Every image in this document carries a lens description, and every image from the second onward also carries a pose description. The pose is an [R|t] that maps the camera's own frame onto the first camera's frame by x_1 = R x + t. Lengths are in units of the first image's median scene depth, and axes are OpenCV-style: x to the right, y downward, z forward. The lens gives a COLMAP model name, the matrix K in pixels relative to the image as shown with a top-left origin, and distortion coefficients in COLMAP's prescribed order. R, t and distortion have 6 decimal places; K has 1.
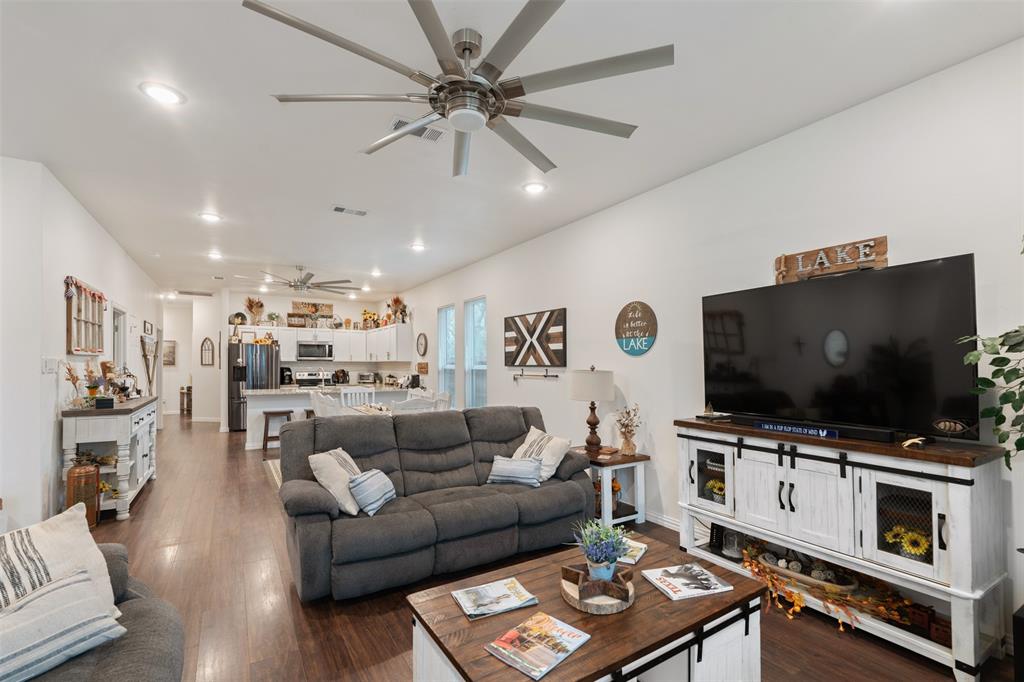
lens RADIAL K [[452.2, 0, 510.6], [0, 452.2, 359.5], [0, 0, 1]] dist [-0.003930, -0.000339]
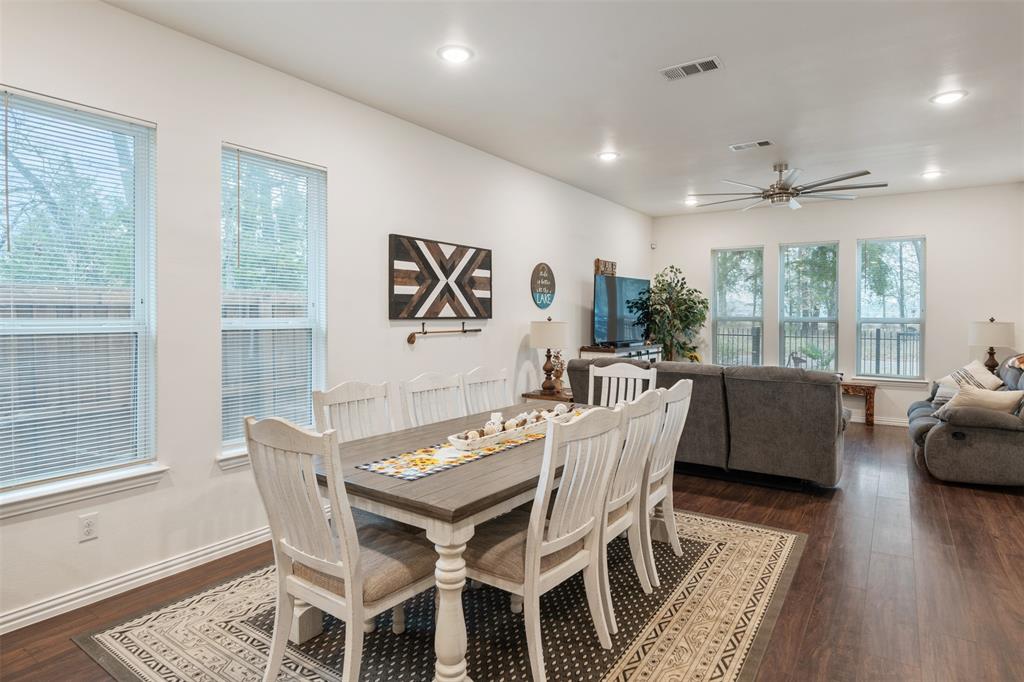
lens RADIAL K [[566.2, 0, 510.8], [0, 566.2, 318.4], [0, 0, 1]] dist [-0.002476, -0.000313]
pose [[-0.402929, -0.007490, 0.915201, -0.787389], [-0.011331, 0.999931, 0.003195, 0.010713], [-0.915161, -0.009083, -0.402986, 1.248448]]
